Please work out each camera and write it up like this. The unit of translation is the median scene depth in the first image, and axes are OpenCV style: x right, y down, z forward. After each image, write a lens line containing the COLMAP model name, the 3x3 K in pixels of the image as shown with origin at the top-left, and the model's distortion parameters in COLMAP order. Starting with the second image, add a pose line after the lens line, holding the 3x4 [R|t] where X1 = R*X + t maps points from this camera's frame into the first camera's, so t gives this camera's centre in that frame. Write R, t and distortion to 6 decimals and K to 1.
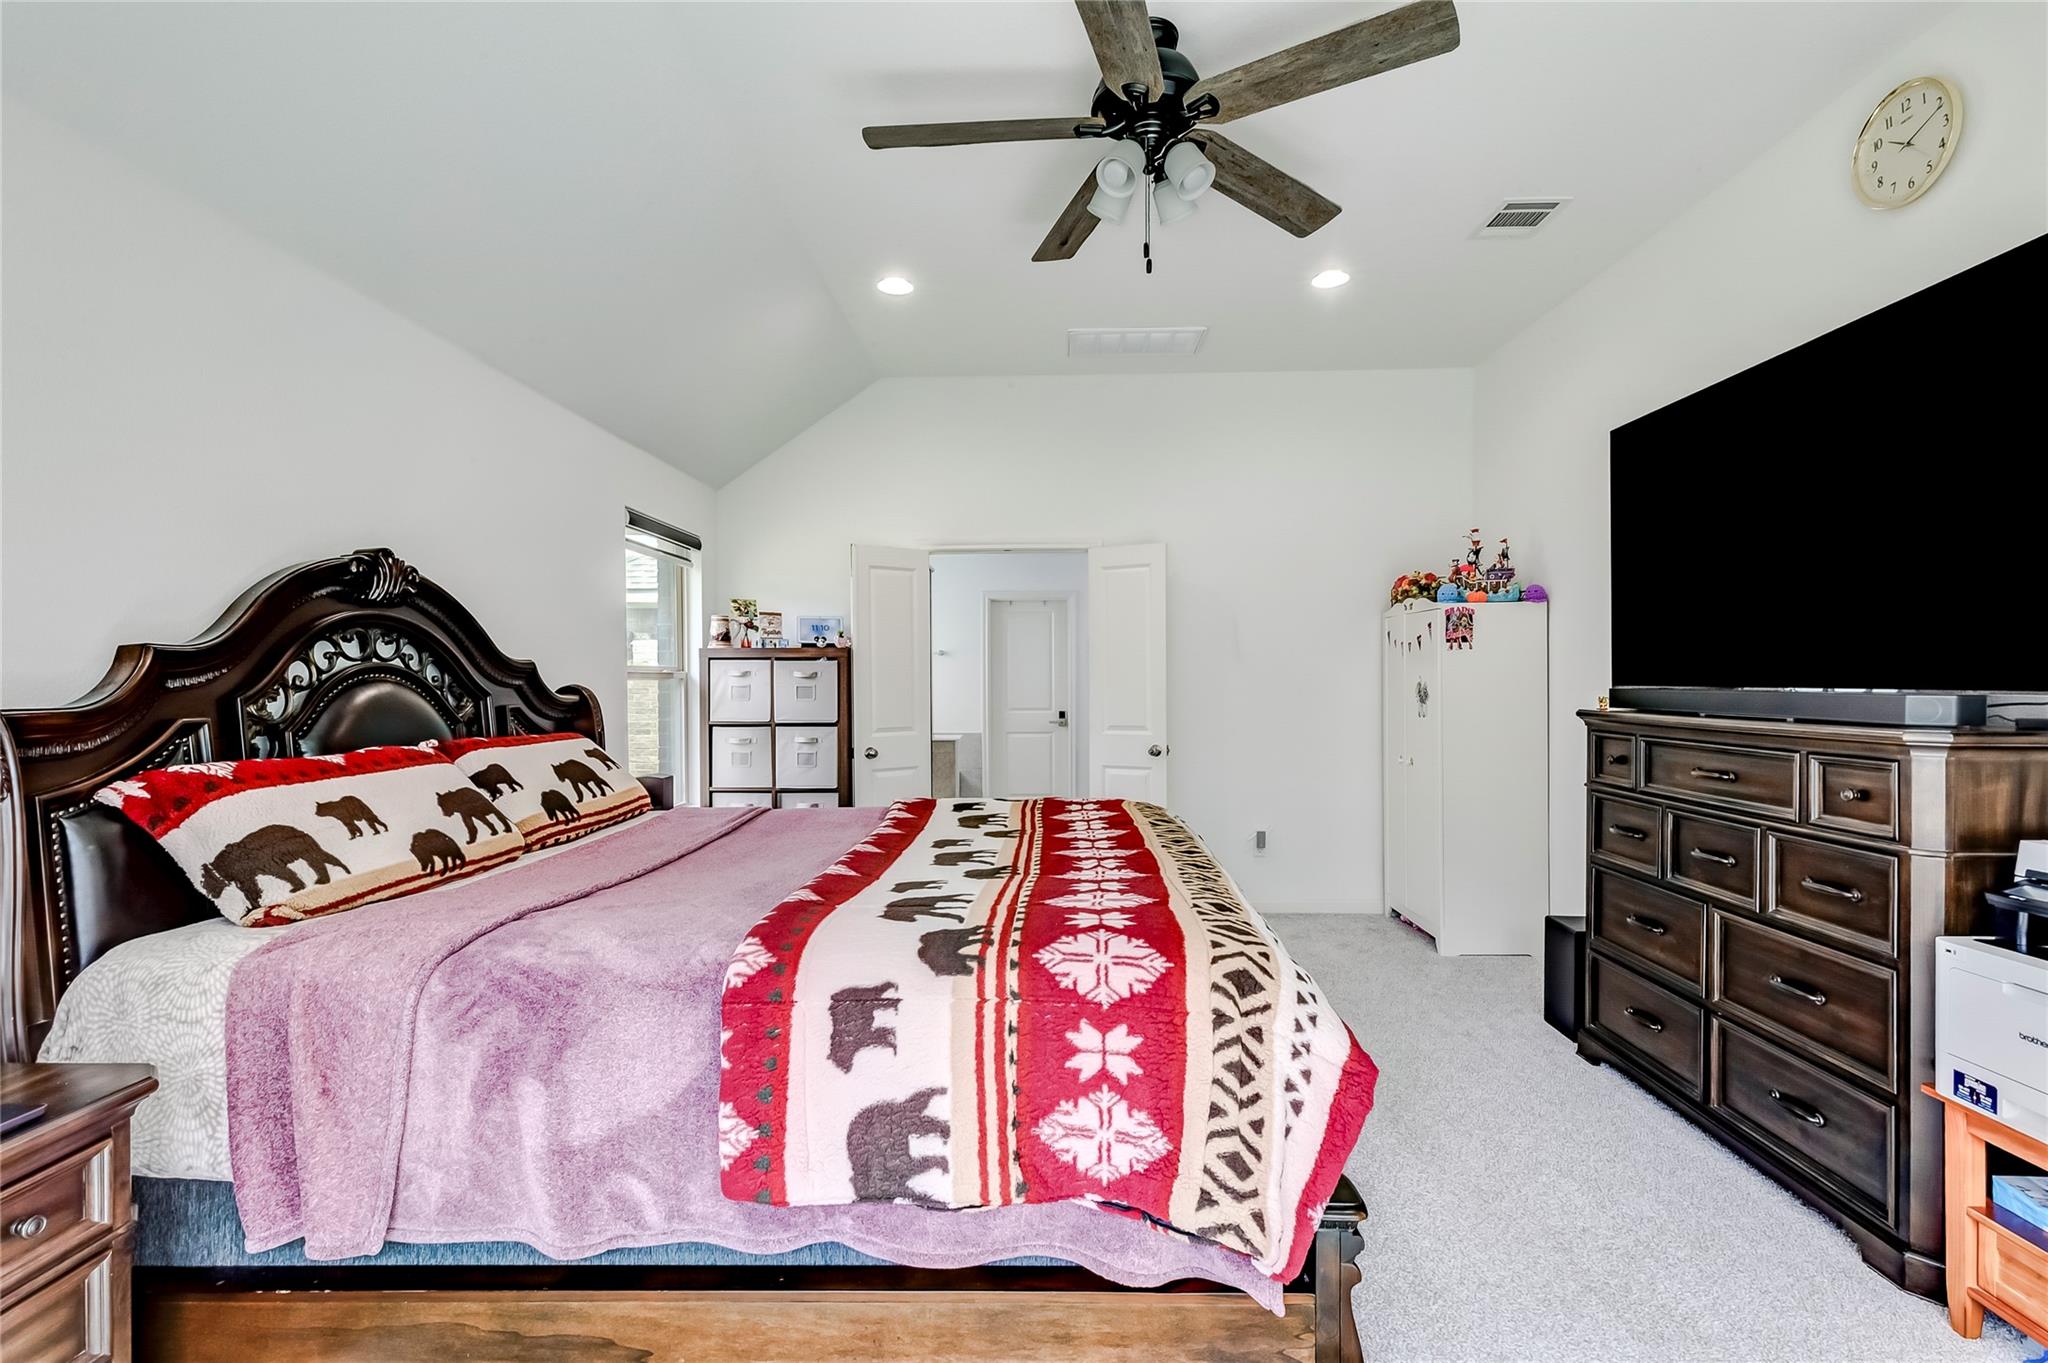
lens RADIAL K [[933.5, 0, 1021.6], [0, 933.5, 685.6], [0, 0, 1]] dist [0.003335, 0.001640]
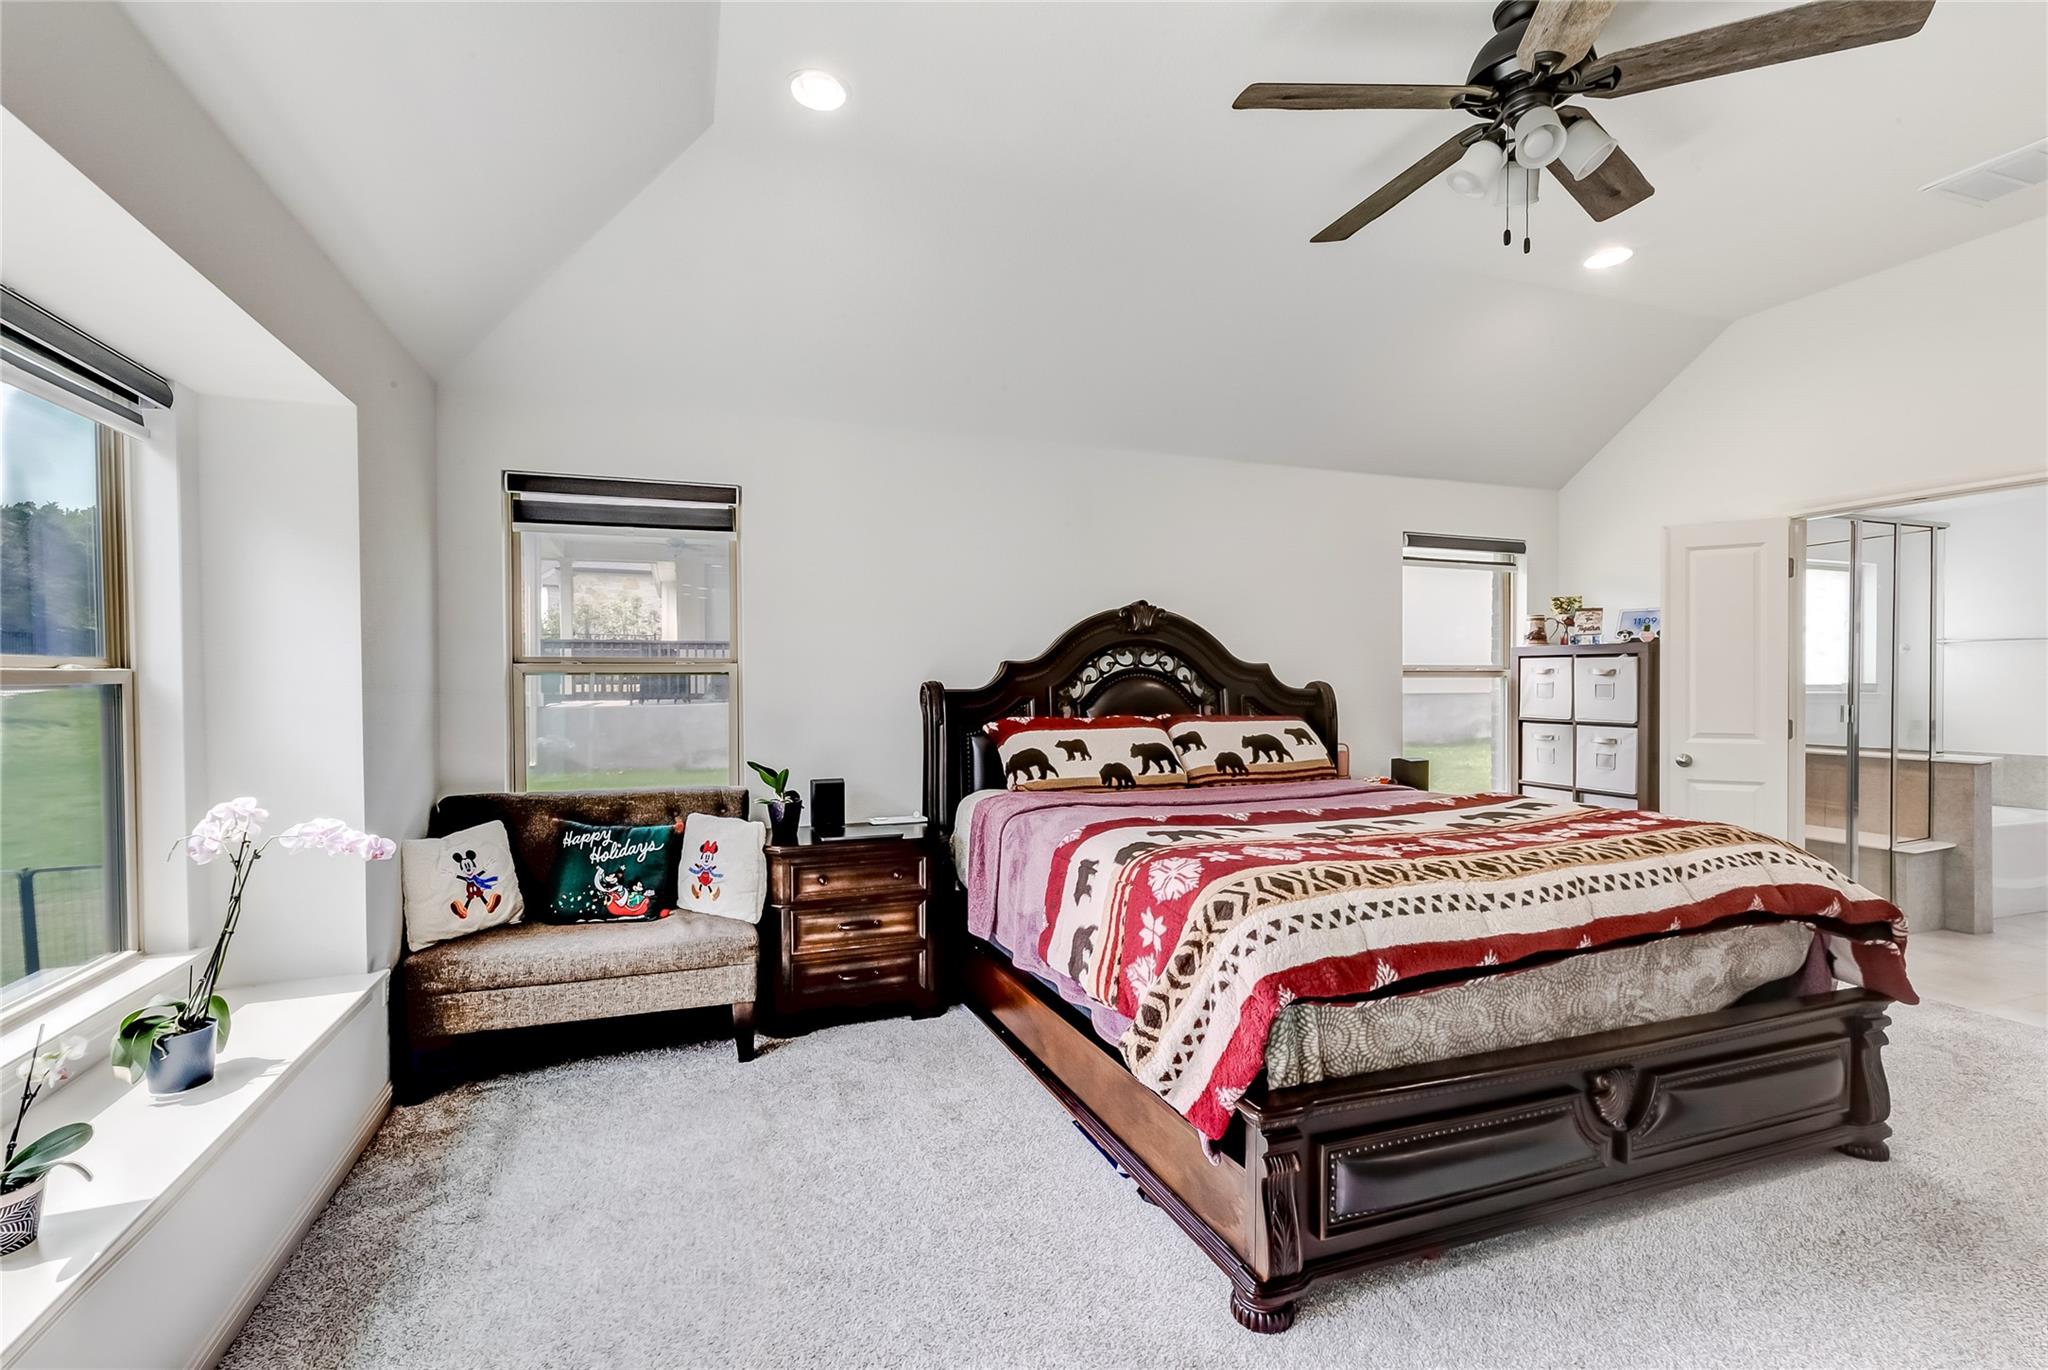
lens RADIAL K [[933.5, 0, 1003.3], [0, 933.5, 687.3], [0, 0, 1]] dist [0.003335, 0.001640]
pose [[0.365296, 0.010531, -0.930832, 0.842582], [-0.006182, 0.999941, 0.008887, -0.001421], [0.930871, 0.002508, 0.365339, 0.151486]]
